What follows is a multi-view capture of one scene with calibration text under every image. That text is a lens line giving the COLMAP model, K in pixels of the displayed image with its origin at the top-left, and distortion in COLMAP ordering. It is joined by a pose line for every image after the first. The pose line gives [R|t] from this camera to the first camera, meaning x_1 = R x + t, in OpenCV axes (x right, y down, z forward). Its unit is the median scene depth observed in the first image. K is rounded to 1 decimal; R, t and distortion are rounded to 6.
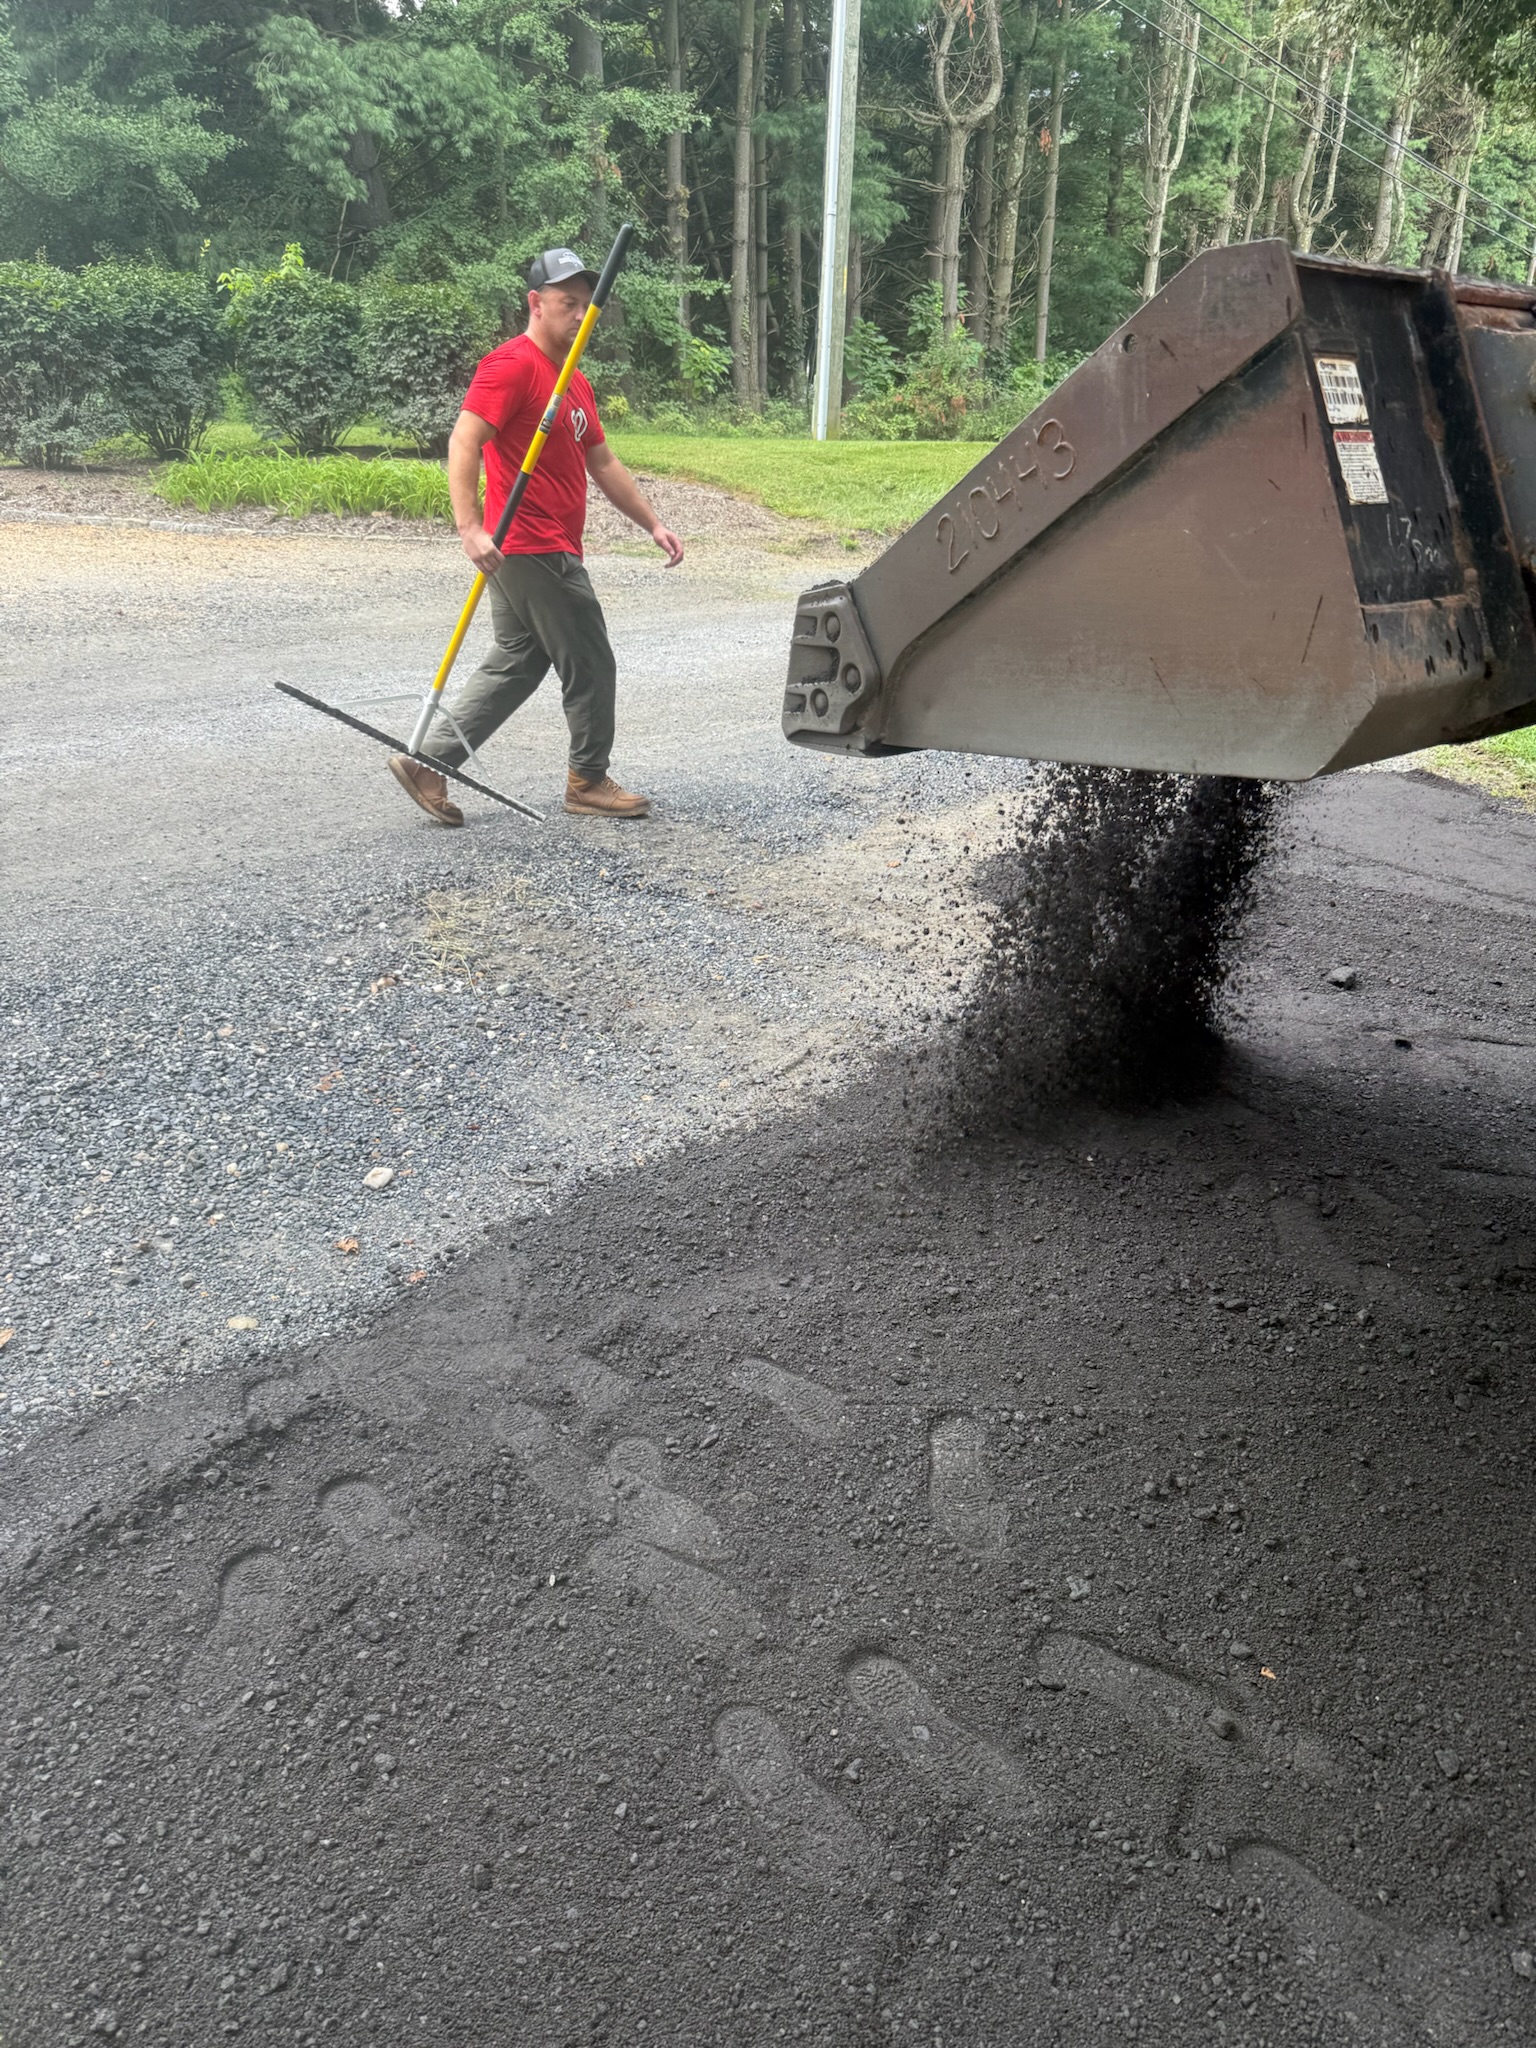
lens RADIAL K [[1438.3, 0, 768.0], [0, 1438.3, 1024.0], [0, 0, 1]] dist [0.038501, -0.000200]
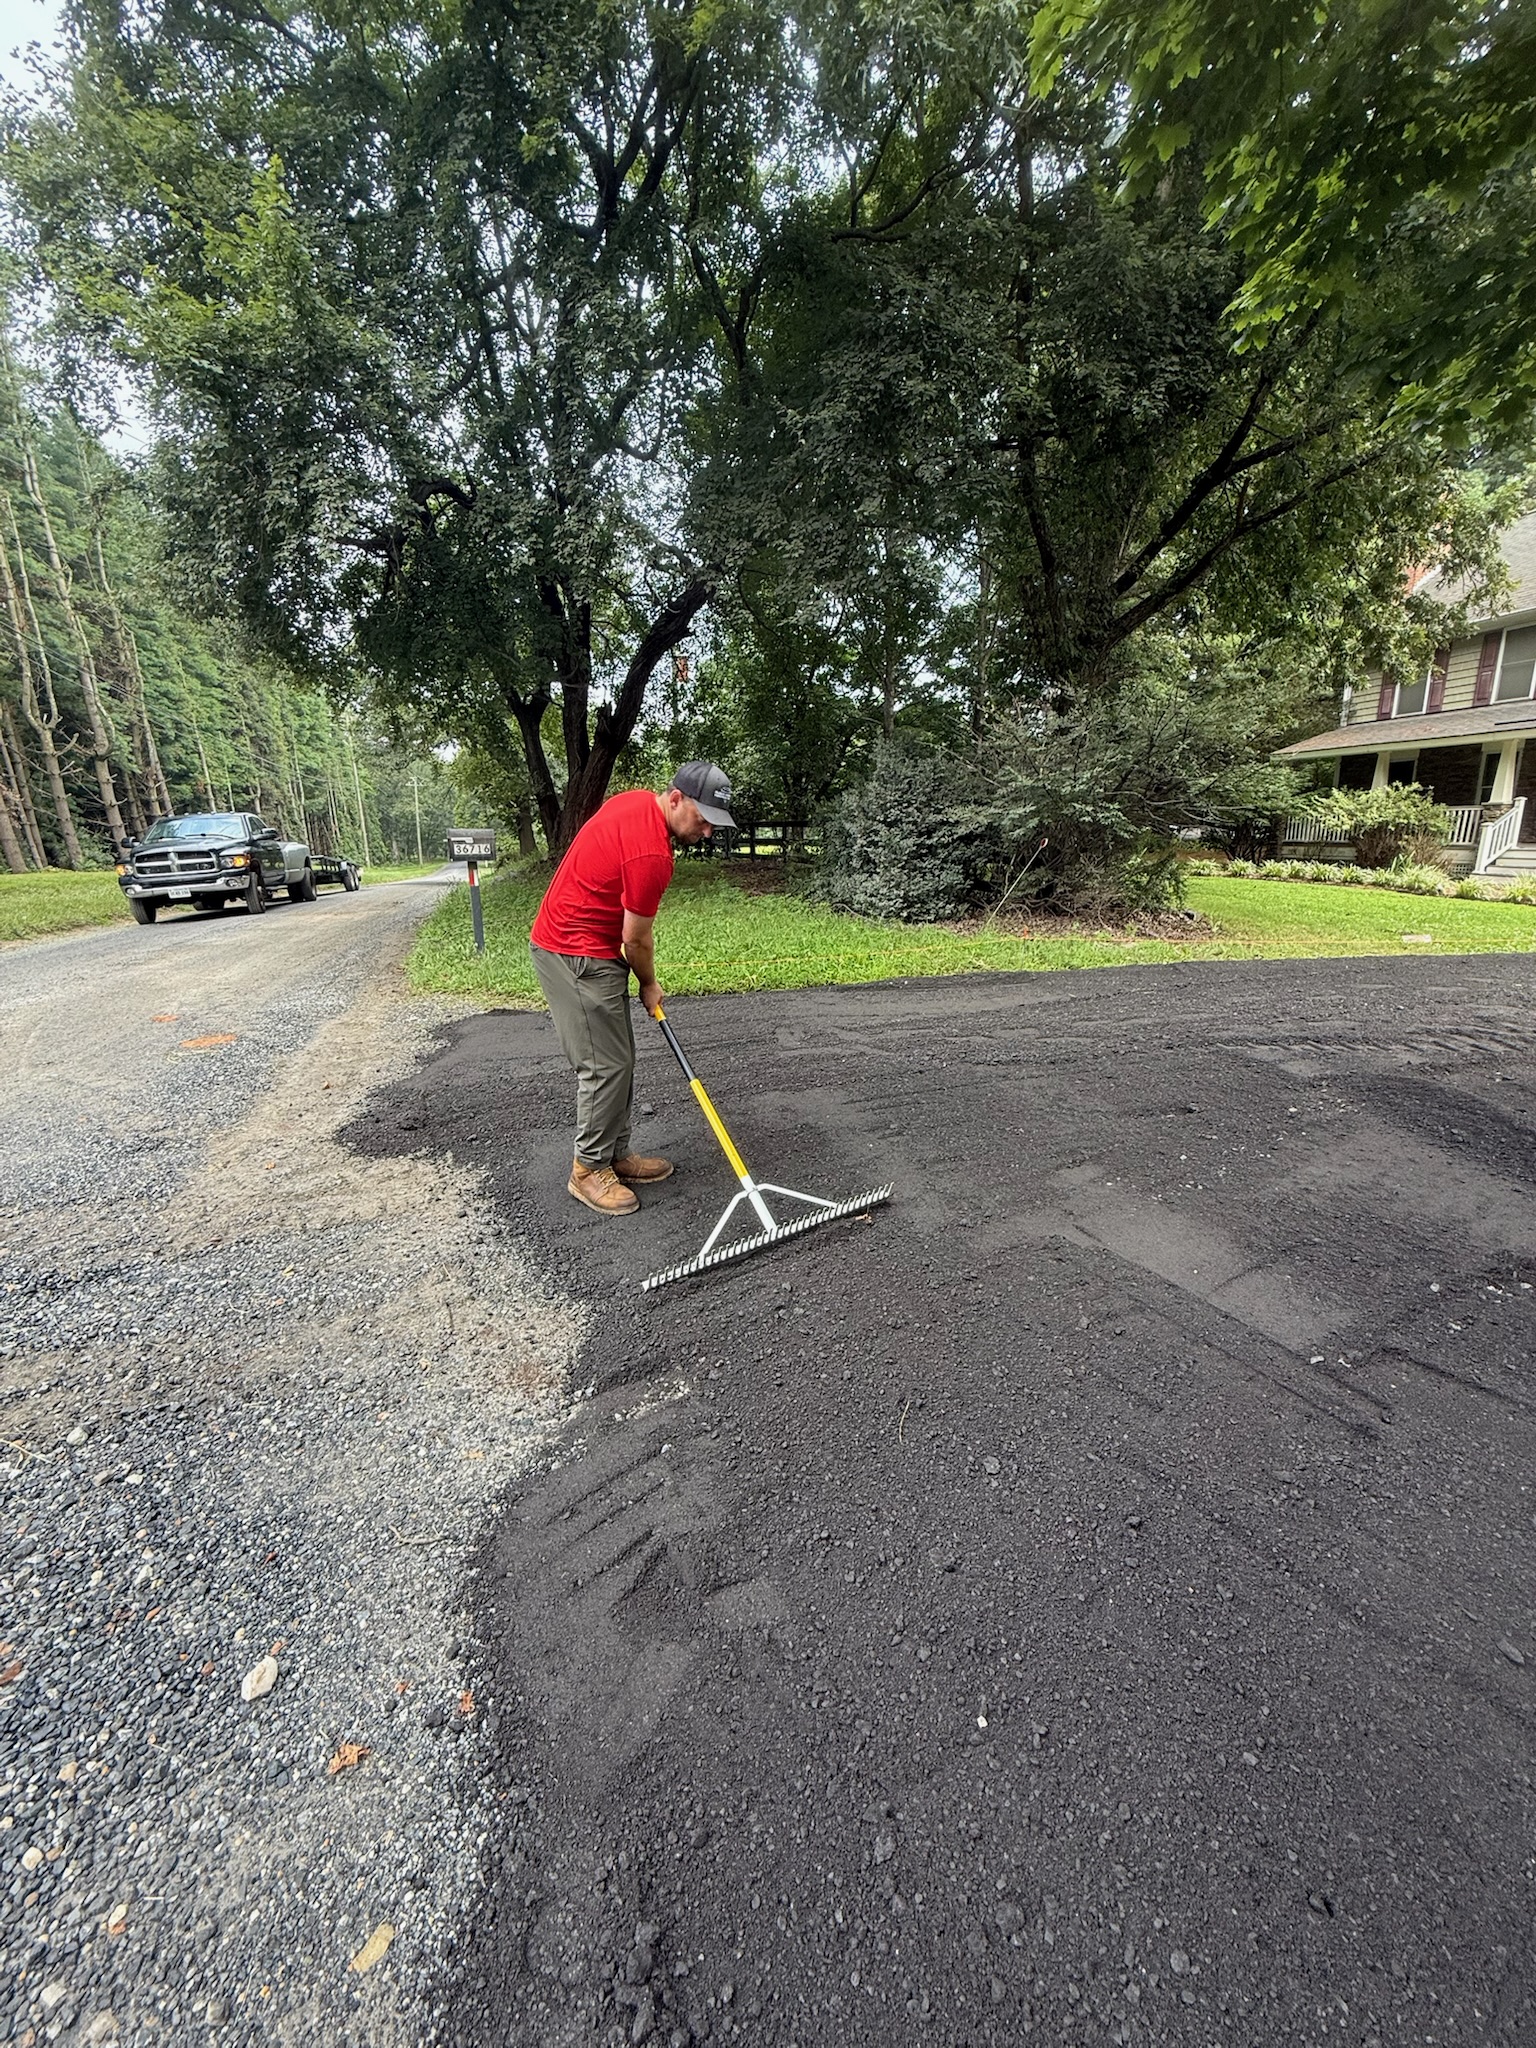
lens RADIAL K [[811.9, 0, 768.0], [0, 811.9, 1024.0], [0, 0, 1]] dist [0.001260, 0.000065]
pose [[0.514145, -0.260400, 0.817219, -0.325536], [0.387759, 0.920439, 0.049335, -0.125693], [-0.765047, 0.291519, 0.574212, 0.303779]]
